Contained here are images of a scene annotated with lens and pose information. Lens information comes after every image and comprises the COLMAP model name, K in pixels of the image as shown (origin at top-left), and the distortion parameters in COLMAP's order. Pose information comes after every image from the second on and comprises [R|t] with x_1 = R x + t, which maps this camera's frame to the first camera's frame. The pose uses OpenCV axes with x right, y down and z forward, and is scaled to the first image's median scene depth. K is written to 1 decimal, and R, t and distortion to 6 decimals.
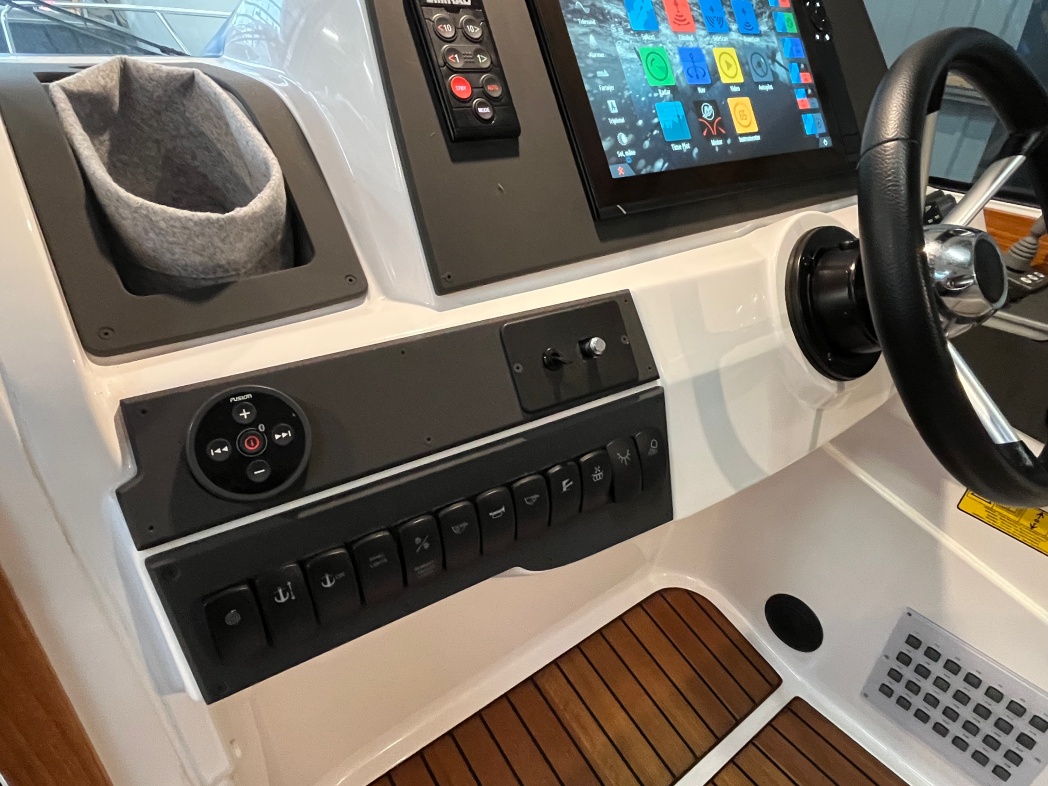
lens RADIAL K [[632.0, 0, 515.4], [0, 632.0, 391.1], [0, 0, 1]] dist [-0.003445, -0.001199]
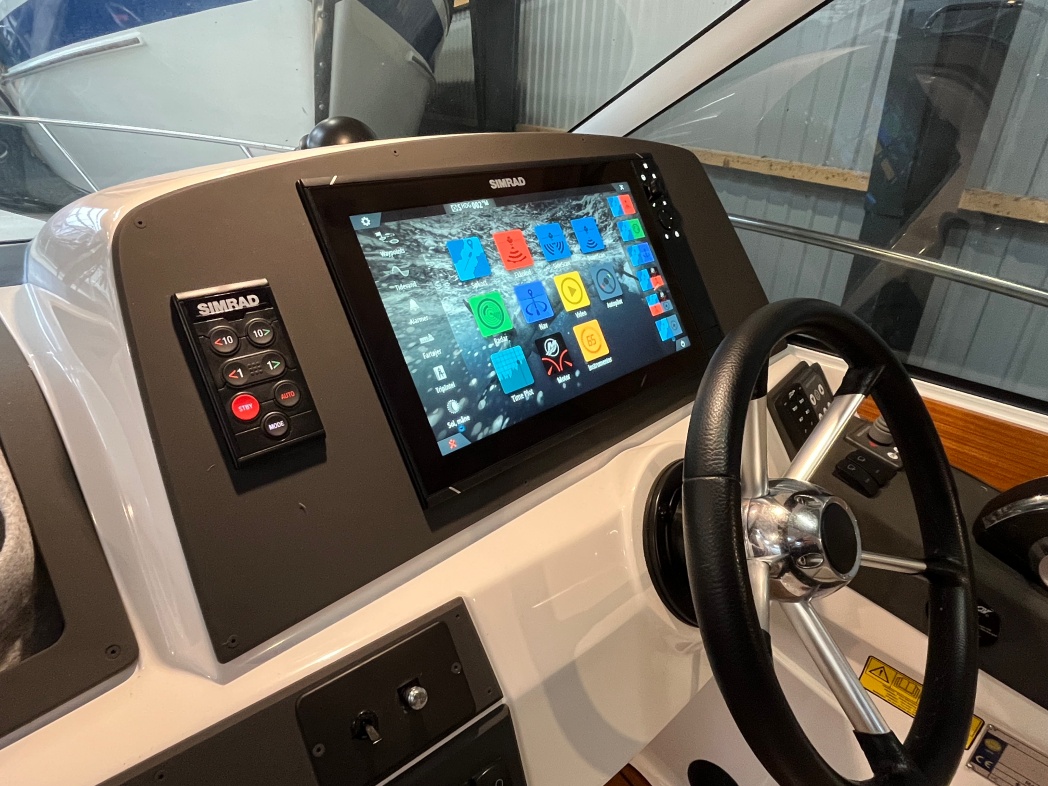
lens RADIAL K [[632.0, 0, 515.4], [0, 632.0, 391.1], [0, 0, 1]] dist [-0.003445, -0.001199]
pose [[0.992529, -0.063420, 0.104228, 0.154753], [0.072849, 0.993337, -0.089302, -0.312286], [-0.097870, 0.096228, 0.990536, 0.070742]]
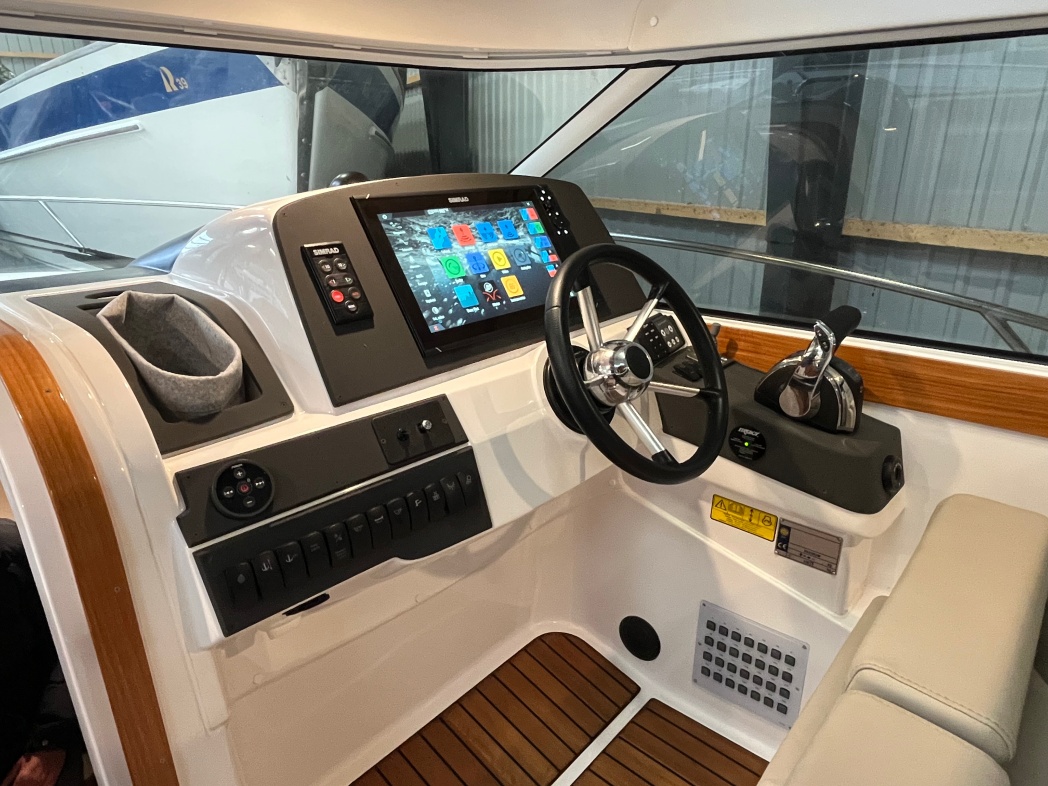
lens RADIAL K [[654.6, 0, 518.0], [0, 654.6, 391.5], [0, 0, 1]] dist [0.001273, -0.000302]
pose [[0.980610, -0.110364, 0.161936, 0.071510], [0.139888, 0.972916, -0.184027, 0.170348], [-0.137240, 0.203112, 0.969490, -0.688377]]
